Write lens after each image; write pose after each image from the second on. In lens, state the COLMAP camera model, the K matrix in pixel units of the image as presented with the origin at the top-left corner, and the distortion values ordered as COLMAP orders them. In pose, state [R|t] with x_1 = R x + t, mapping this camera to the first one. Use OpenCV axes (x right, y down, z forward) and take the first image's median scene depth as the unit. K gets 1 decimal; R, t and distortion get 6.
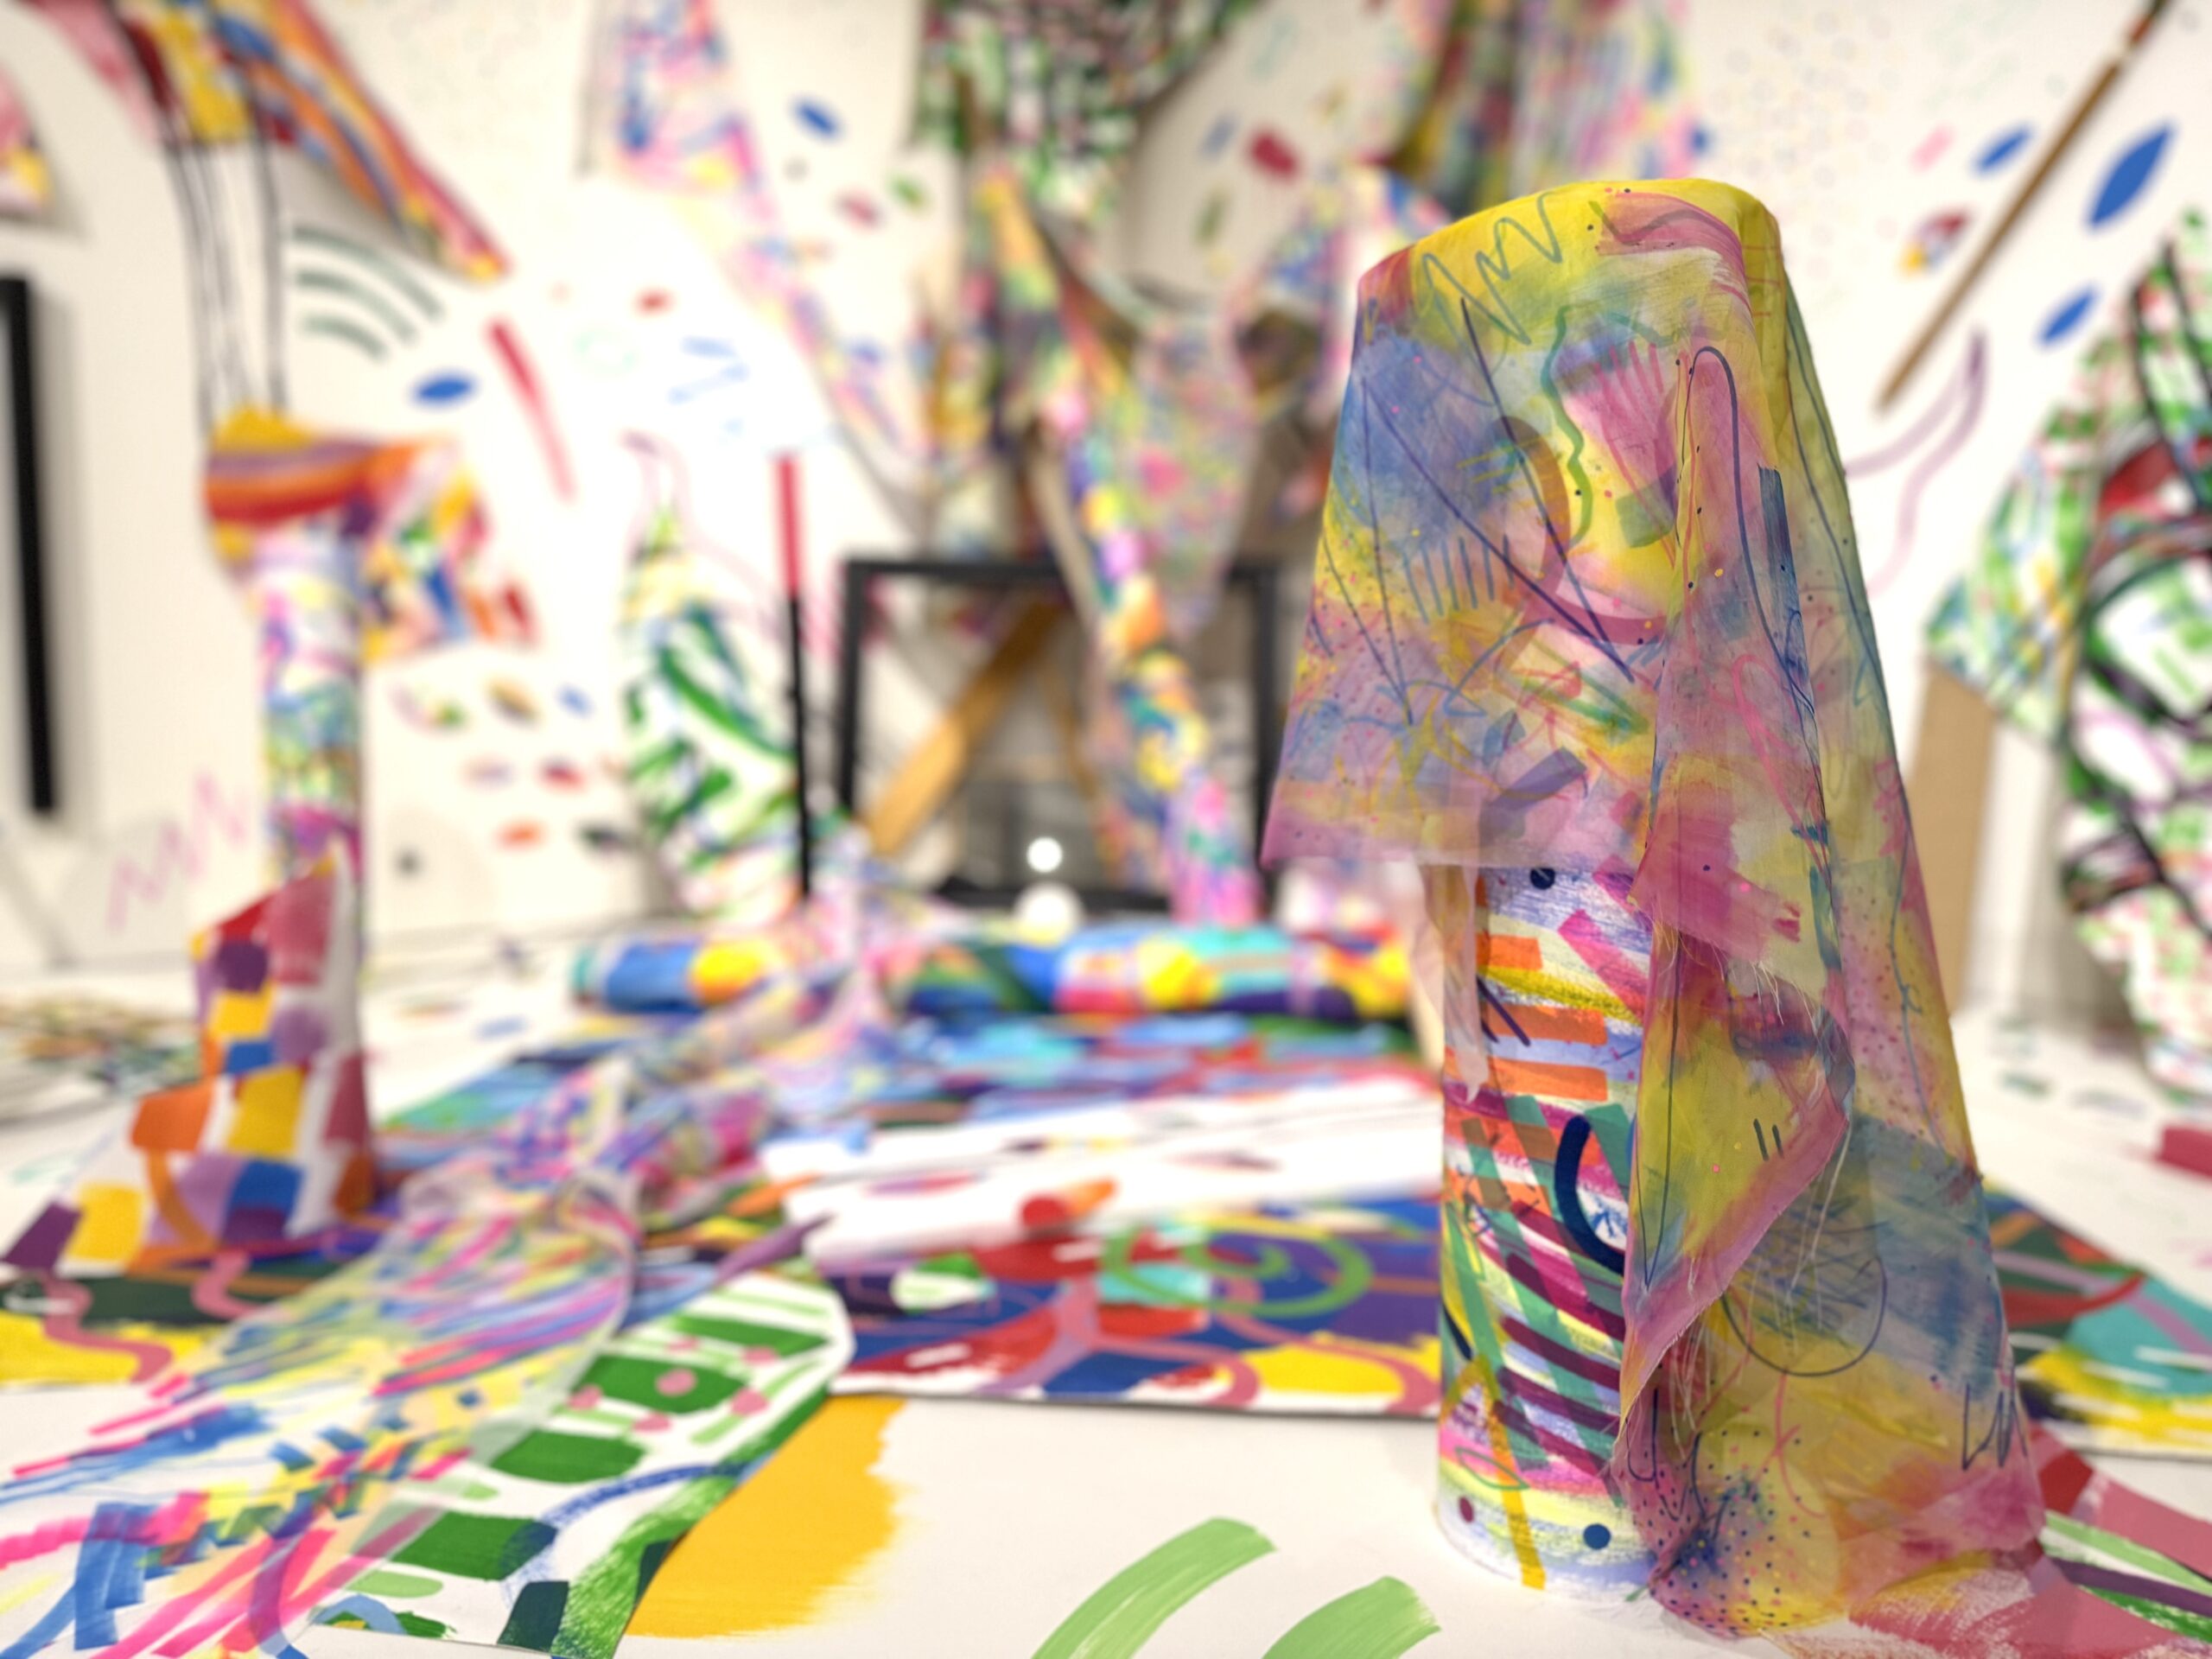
lens RADIAL K [[1548.2, 0, 1143.4], [0, 1548.2, 841.4], [0, 0, 1]] dist [0.004833, -0.023733]
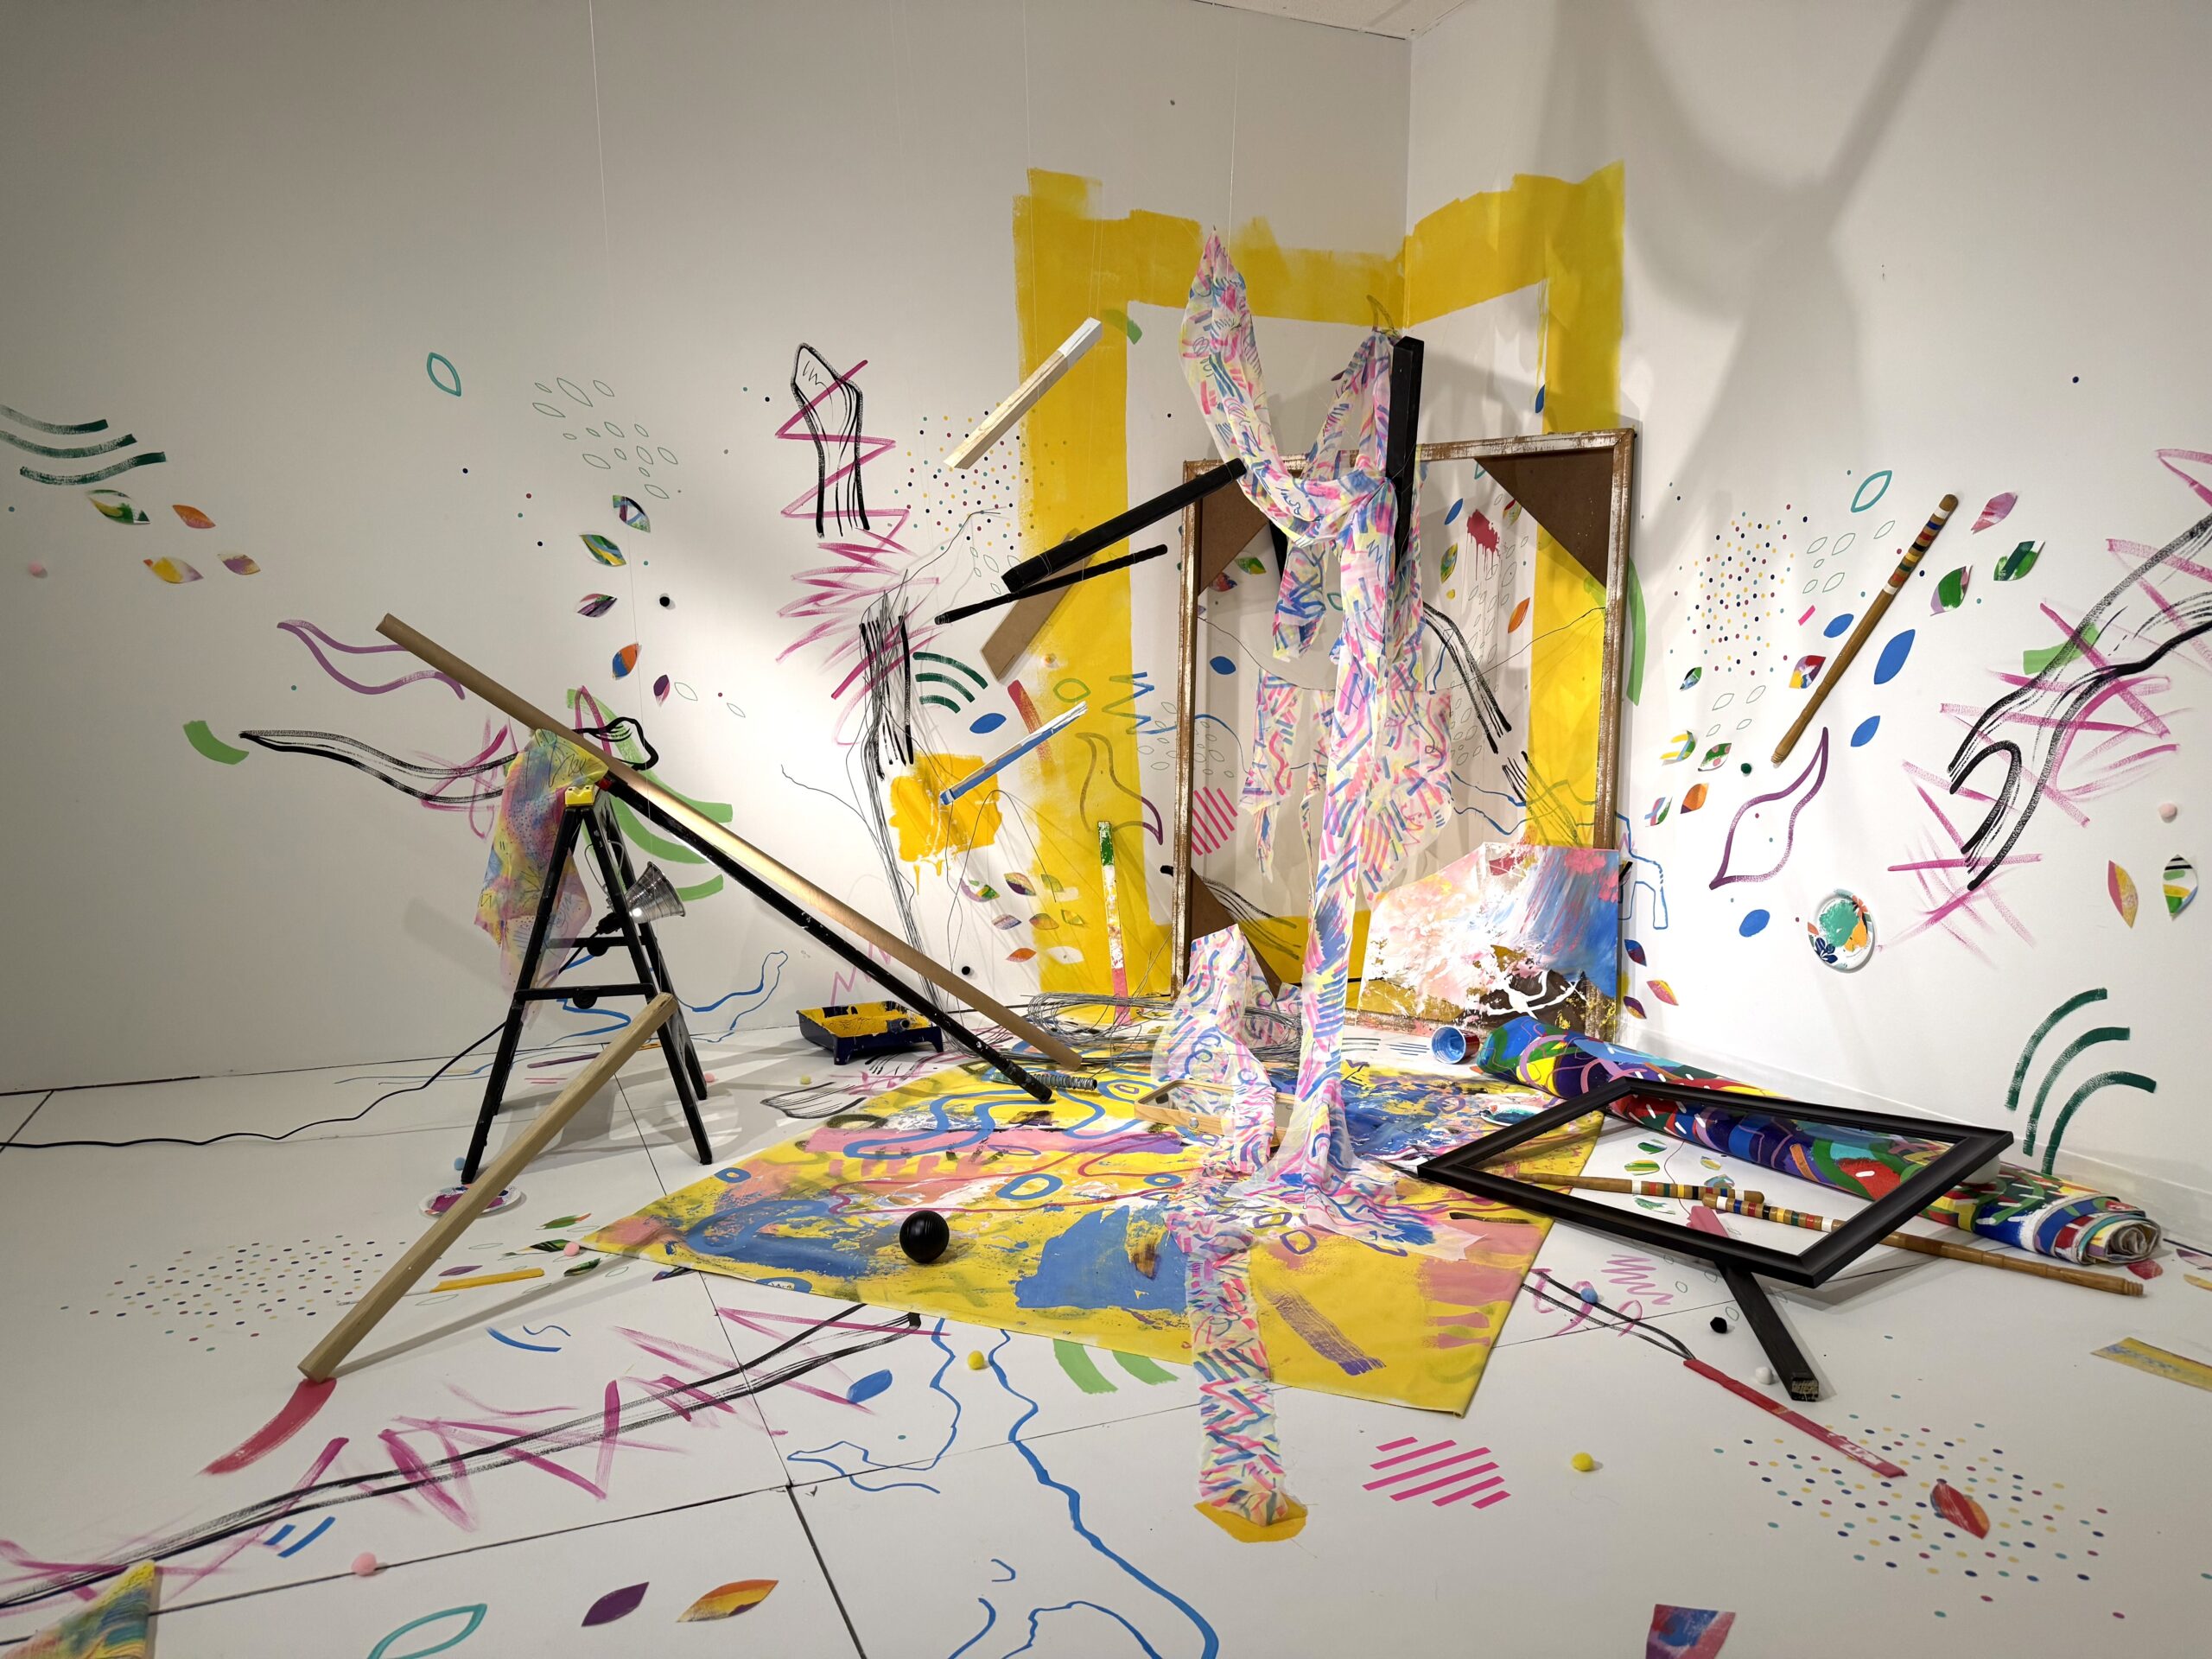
lens RADIAL K [[1545.7, 0, 1106.0], [0, 1545.7, 829.5], [0, 0, 1]] dist [0.071644, -0.095065]
pose [[0.944002, 0.028131, -0.328739, 0.387325], [-0.021569, 0.999489, 0.023593, -0.259899], [0.329235, -0.015182, 0.944126, -0.925406]]
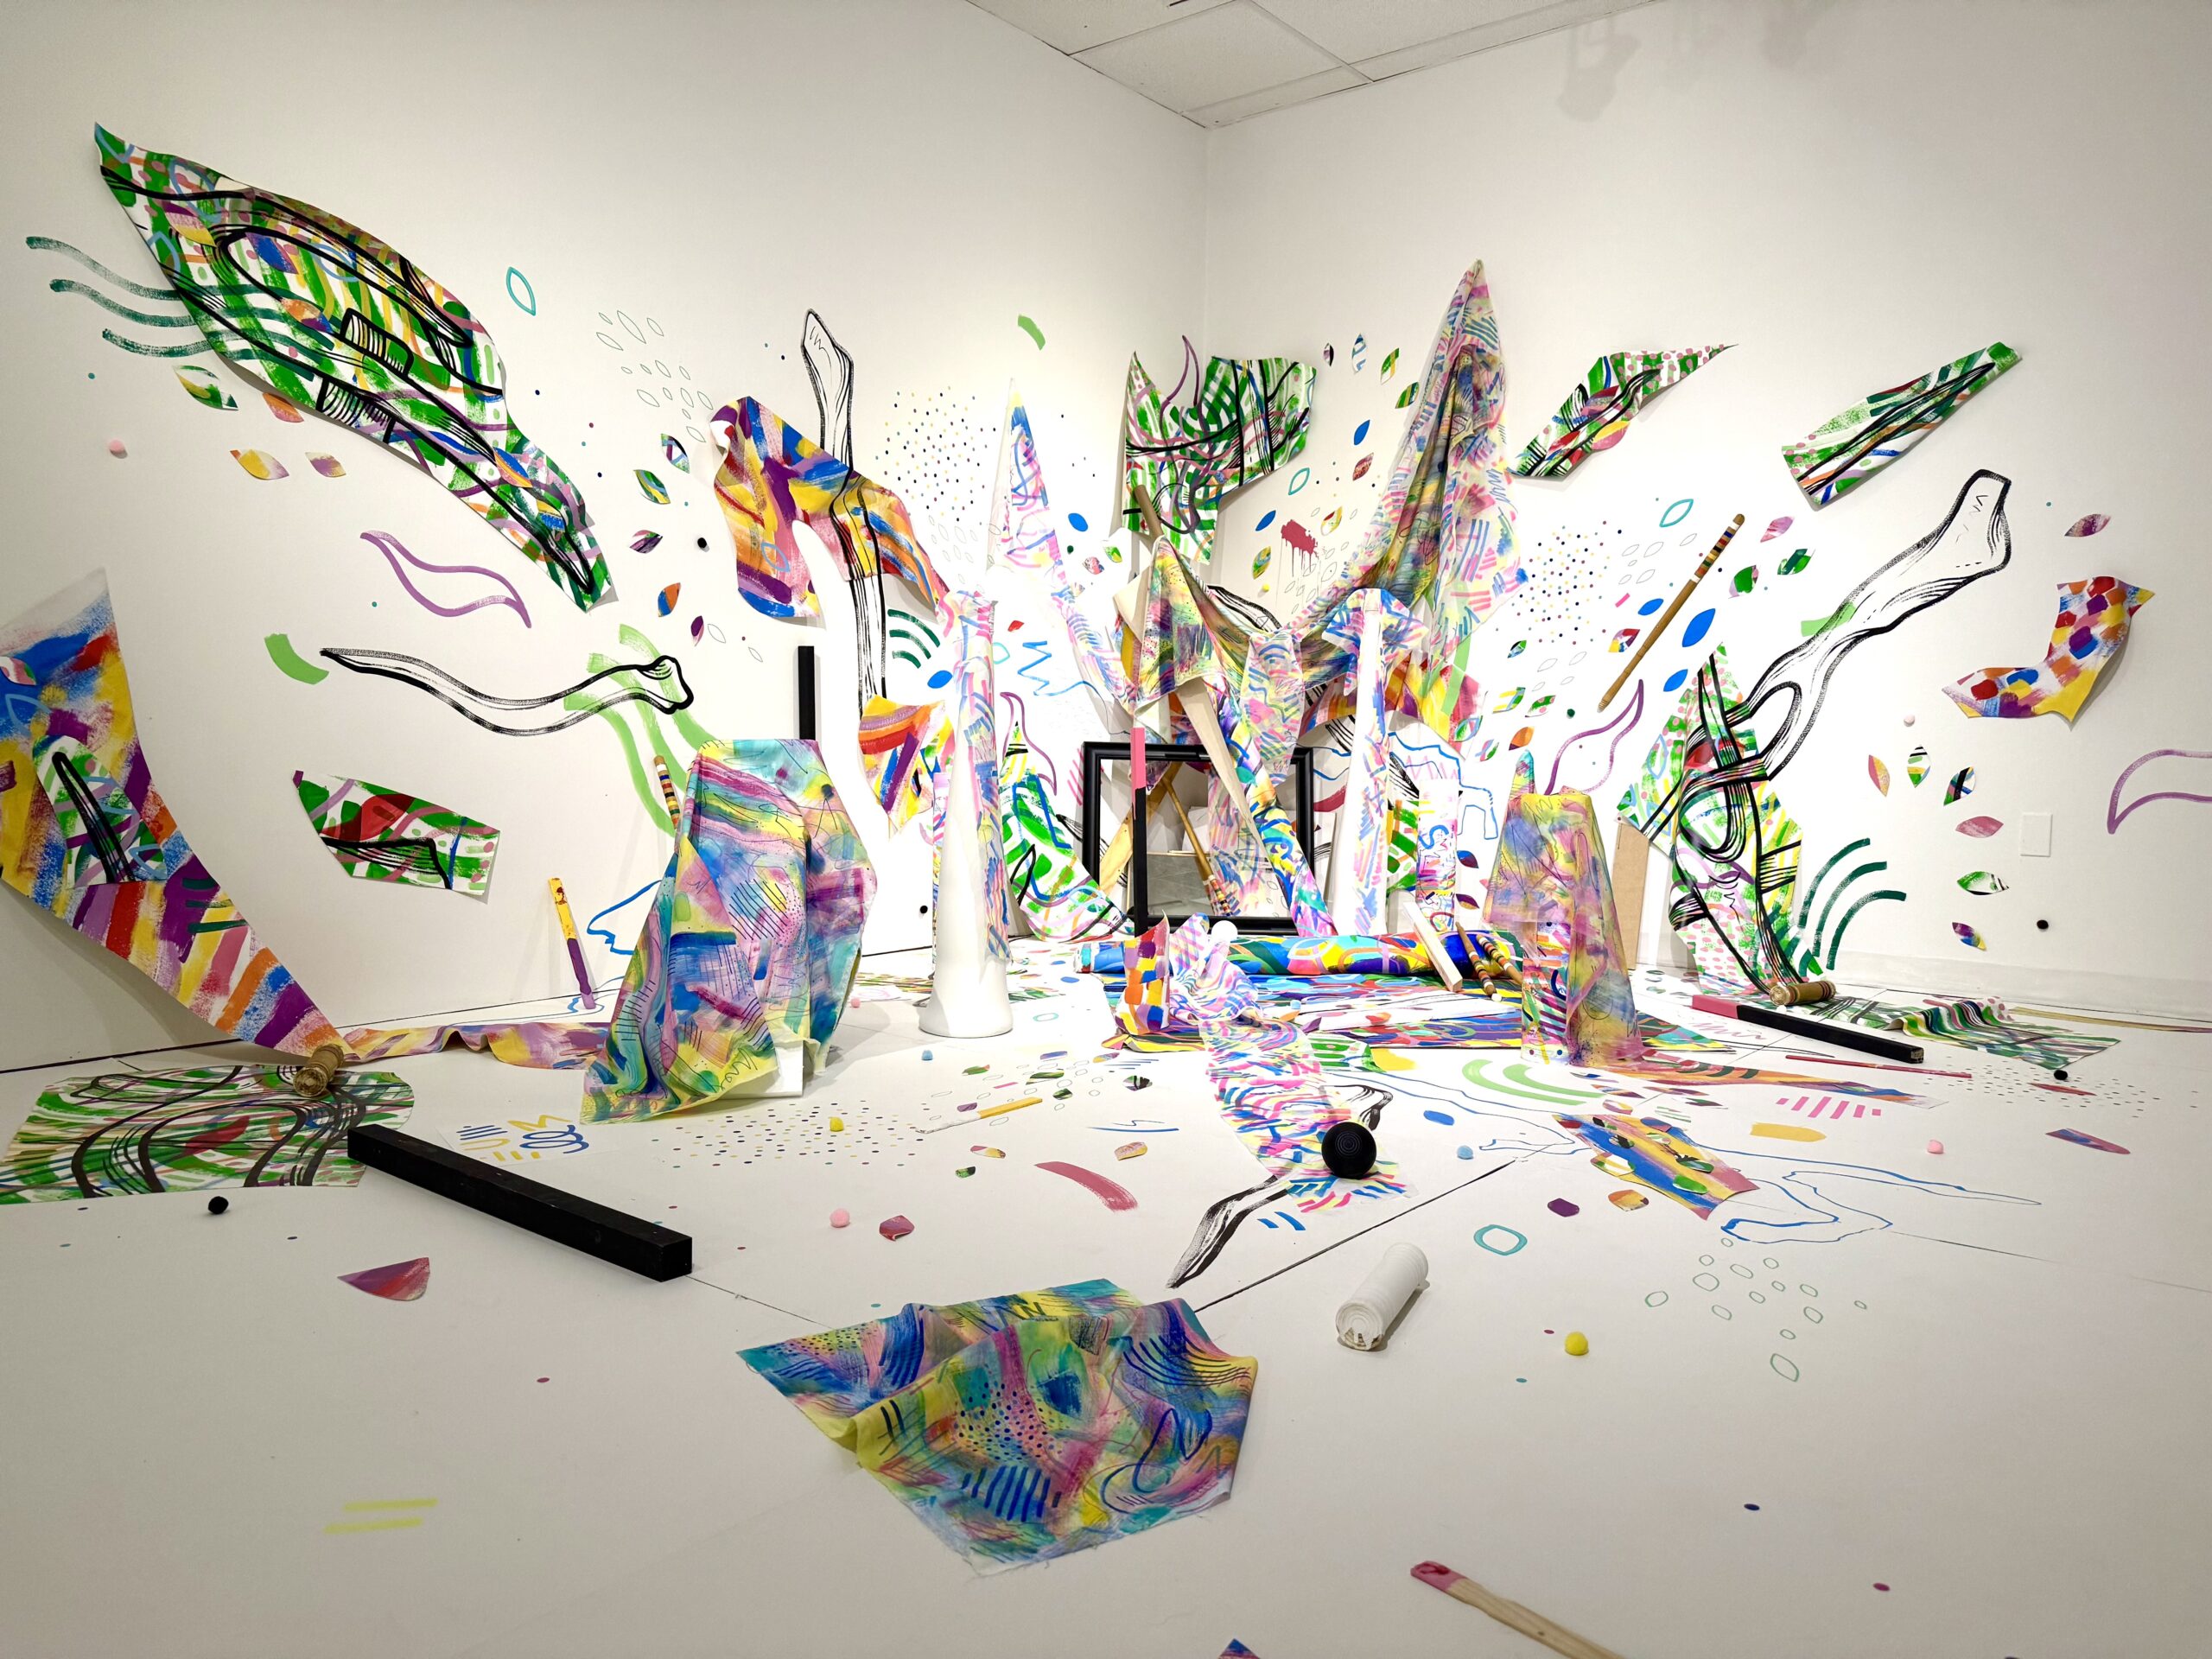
lens RADIAL K [[1545.7, 0, 1106.0], [0, 1545.7, 829.5], [0, 0, 1]] dist [0.071644, -0.095065]
pose [[0.989436, -0.002912, 0.144943, -0.659005], [0.005147, 0.999874, -0.015049, -0.074621], [-0.144881, 0.015636, 0.989326, -1.323093]]
